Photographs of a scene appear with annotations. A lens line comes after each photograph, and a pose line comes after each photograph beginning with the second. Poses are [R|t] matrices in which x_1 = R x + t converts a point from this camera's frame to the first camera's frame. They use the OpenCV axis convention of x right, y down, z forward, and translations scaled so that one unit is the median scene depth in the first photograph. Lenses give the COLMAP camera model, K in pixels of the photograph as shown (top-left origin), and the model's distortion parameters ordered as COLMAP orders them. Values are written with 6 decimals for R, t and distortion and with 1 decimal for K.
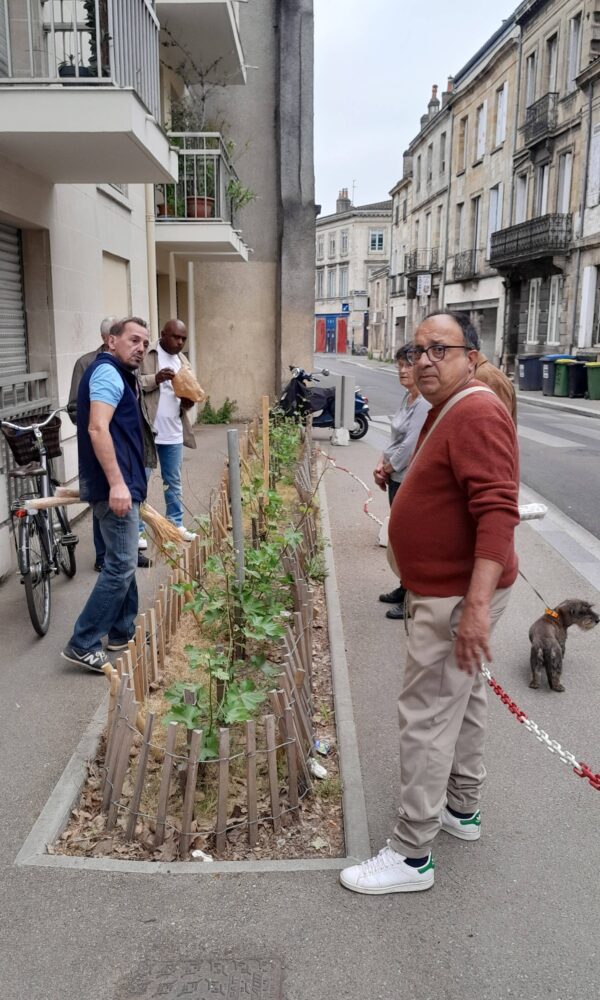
lens RADIAL K [[834.7, 0, 300.1], [0, 834.7, 516.0], [0, 0, 1]] dist [0.221516, -0.622798]
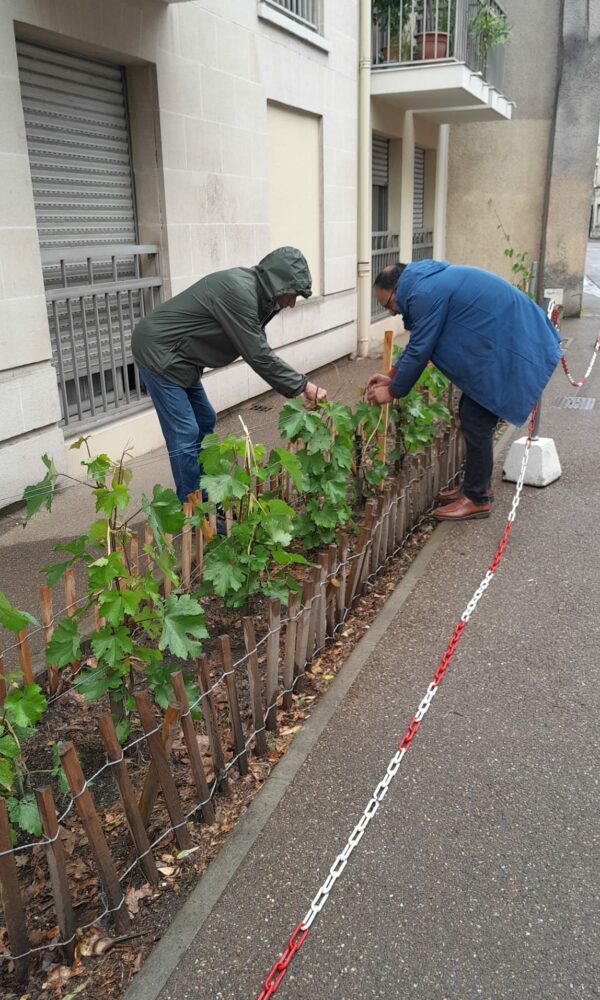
lens RADIAL K [[830.9, 0, 284.3], [0, 830.9, 523.4], [0, 0, 1]] dist [0.005642, -0.005736]
pose [[0.927218, 0.103060, -0.360062, 0.066914], [-0.055194, 0.988498, 0.140802, -0.008918], [0.370432, -0.110681, 0.922242, 0.115635]]
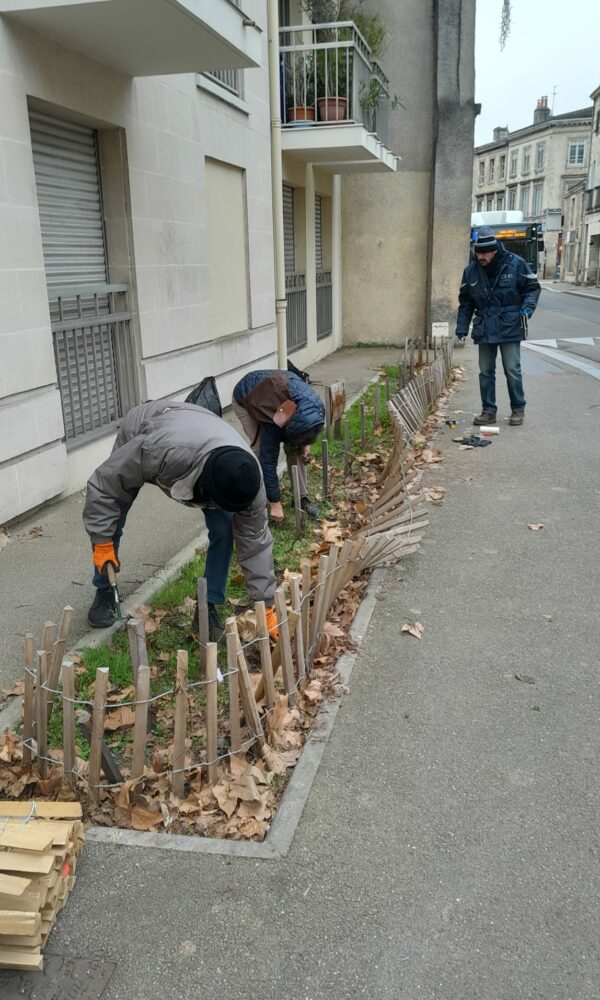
lens RADIAL K [[838.8, 0, 294.7], [0, 838.8, 524.9], [0, 0, 1]] dist [0.008279, 0.013392]
pose [[0.974506, 0.042959, -0.220209, 0.048562], [-0.023095, 0.995491, 0.091998, 0.003911], [0.223168, -0.084567, 0.971105, 0.046161]]
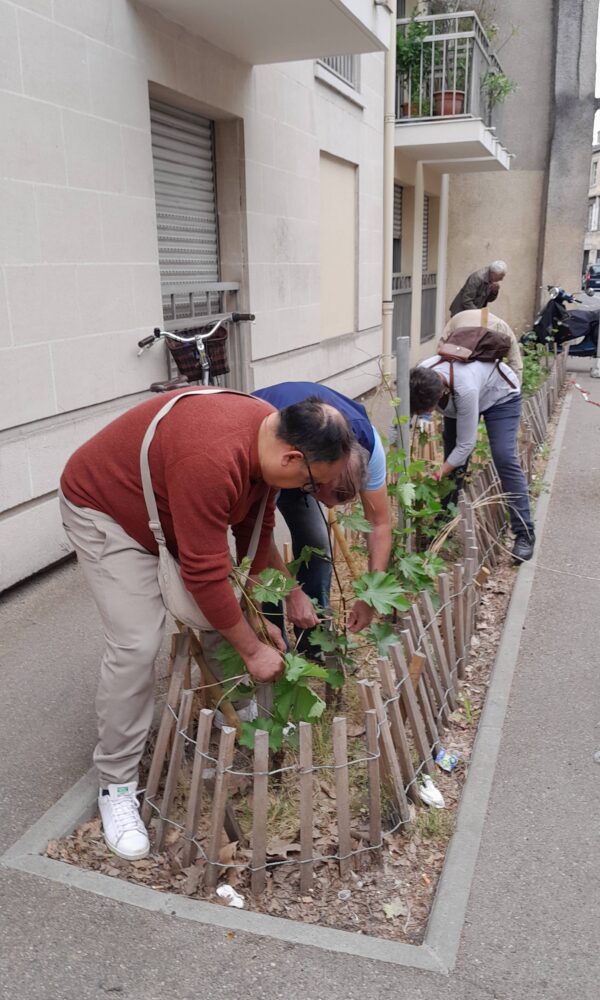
lens RADIAL K [[842.6, 0, 304.7], [0, 842.6, 515.6], [0, 0, 1]] dist [0.010132, 0.020210]
pose [[0.950435, 0.068770, -0.303223, 0.028108], [-0.046989, 0.995801, 0.078560, 0.002376], [0.307353, -0.060418, 0.949676, 0.067262]]
